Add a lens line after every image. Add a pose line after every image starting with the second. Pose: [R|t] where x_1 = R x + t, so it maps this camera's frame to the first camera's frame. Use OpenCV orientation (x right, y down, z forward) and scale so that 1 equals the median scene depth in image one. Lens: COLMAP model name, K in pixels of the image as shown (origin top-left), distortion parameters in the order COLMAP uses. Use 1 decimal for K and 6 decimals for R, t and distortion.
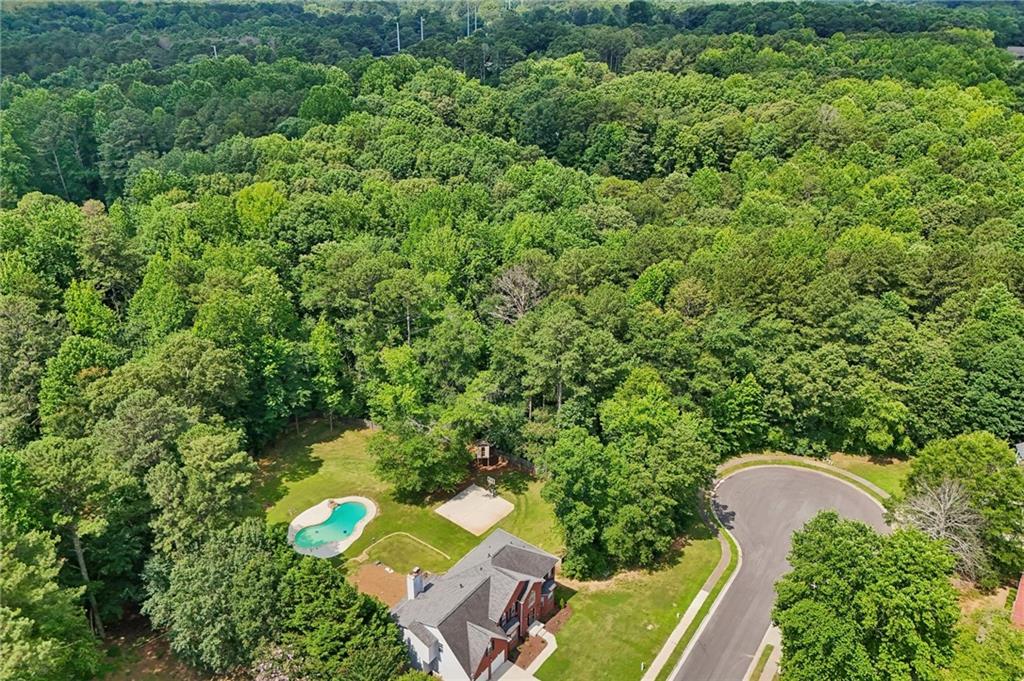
lens RADIAL K [[751.3, 0, 509.8], [0, 751.3, 336.1], [0, 0, 1]] dist [0.064006, -0.059827]
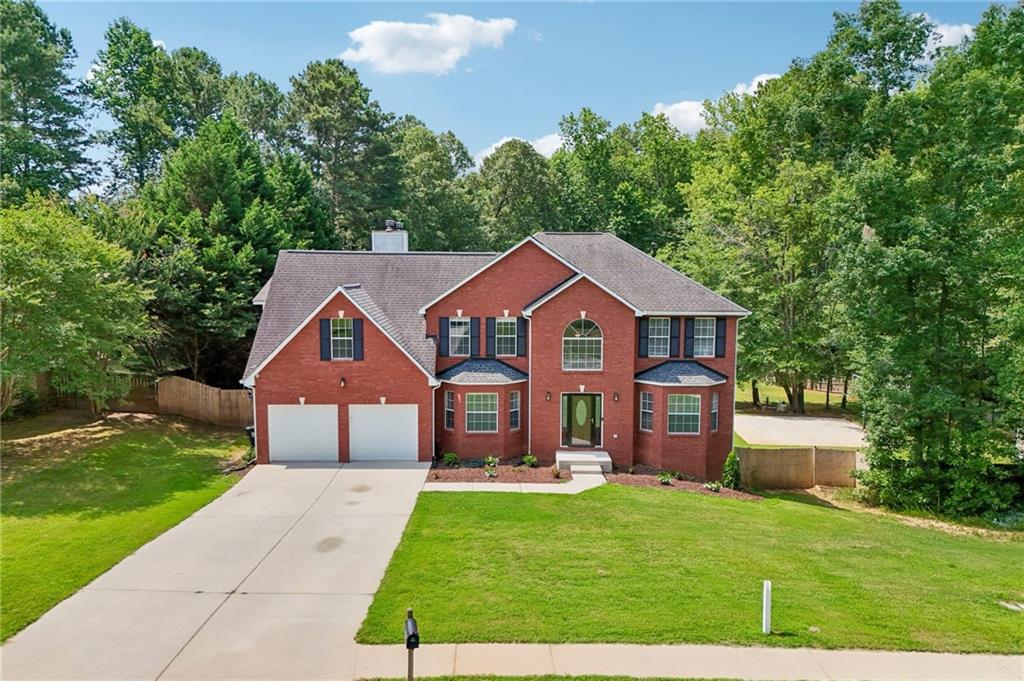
lens RADIAL K [[751.3, 0, 509.4], [0, 751.3, 343.1], [0, 0, 1]] dist [0.064006, -0.059827]
pose [[0.597065, 0.081582, -0.798034, 0.195191], [-0.342519, 0.925500, -0.161650, 0.303694], [0.725393, 0.369857, 0.580527, 0.590774]]
